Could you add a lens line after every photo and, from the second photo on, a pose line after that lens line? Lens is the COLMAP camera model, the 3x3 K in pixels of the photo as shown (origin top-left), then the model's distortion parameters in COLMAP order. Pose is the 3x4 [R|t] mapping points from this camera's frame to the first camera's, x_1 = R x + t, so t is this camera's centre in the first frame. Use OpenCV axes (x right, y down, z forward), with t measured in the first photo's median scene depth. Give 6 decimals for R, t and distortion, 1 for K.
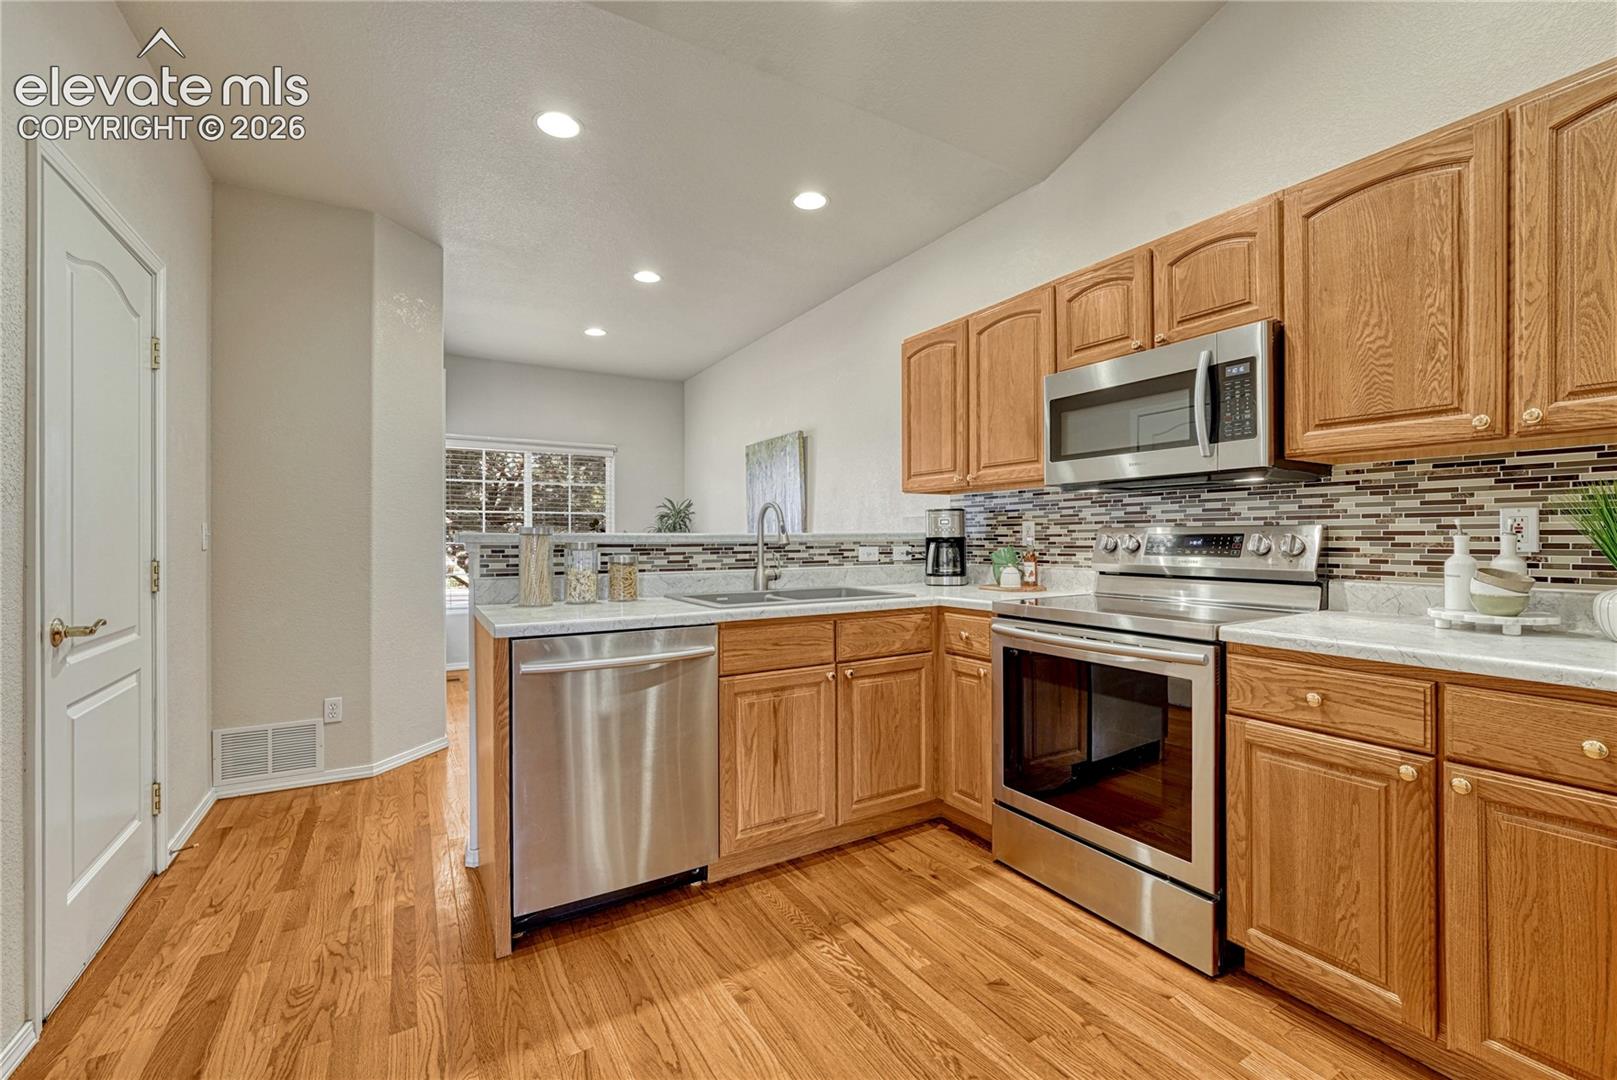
lens RADIAL K [[678.1, 0, 813.8], [0, 678.1, 540.7], [0, 0, 1]] dist [-0.001048, -0.001156]
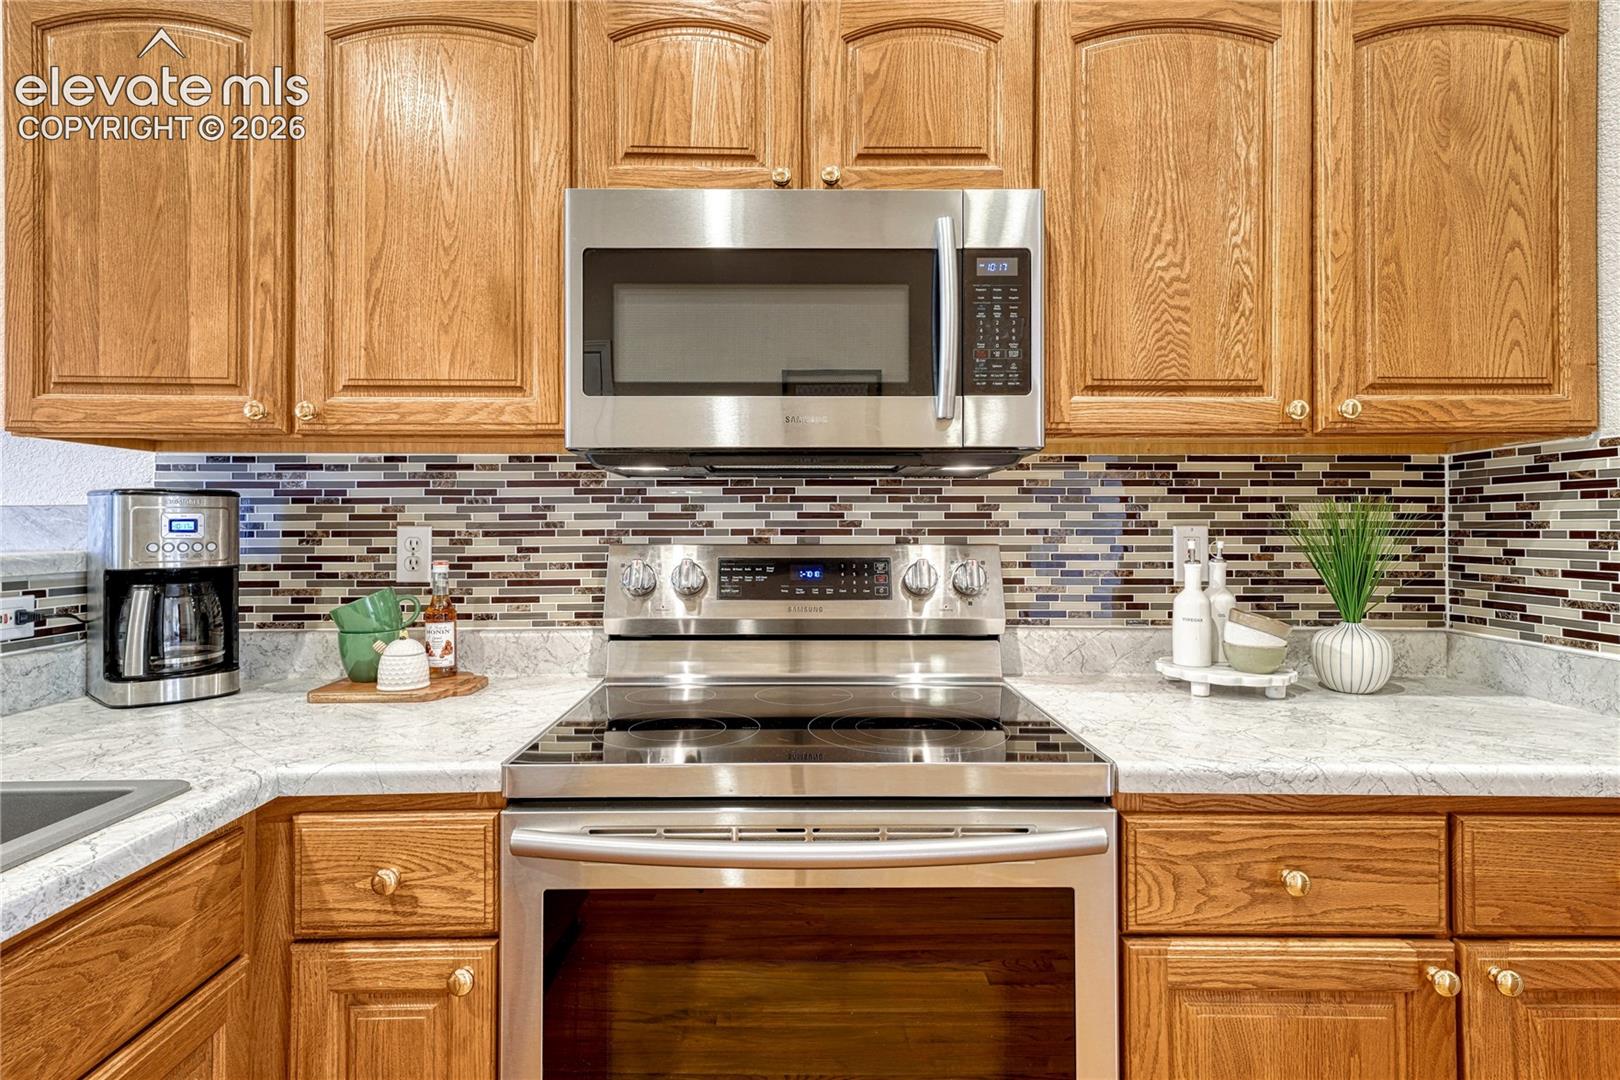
lens RADIAL K [[835.9, 0, 787.6], [0, 835.9, 520.4], [0, 0, 1]] dist [0.016908, -0.001021]
pose [[0.513564, 0.012154, 0.857965, -0.041379], [0.003060, 0.999867, -0.015996, -0.035785], [-0.858046, 0.010840, 0.513459, 0.787897]]
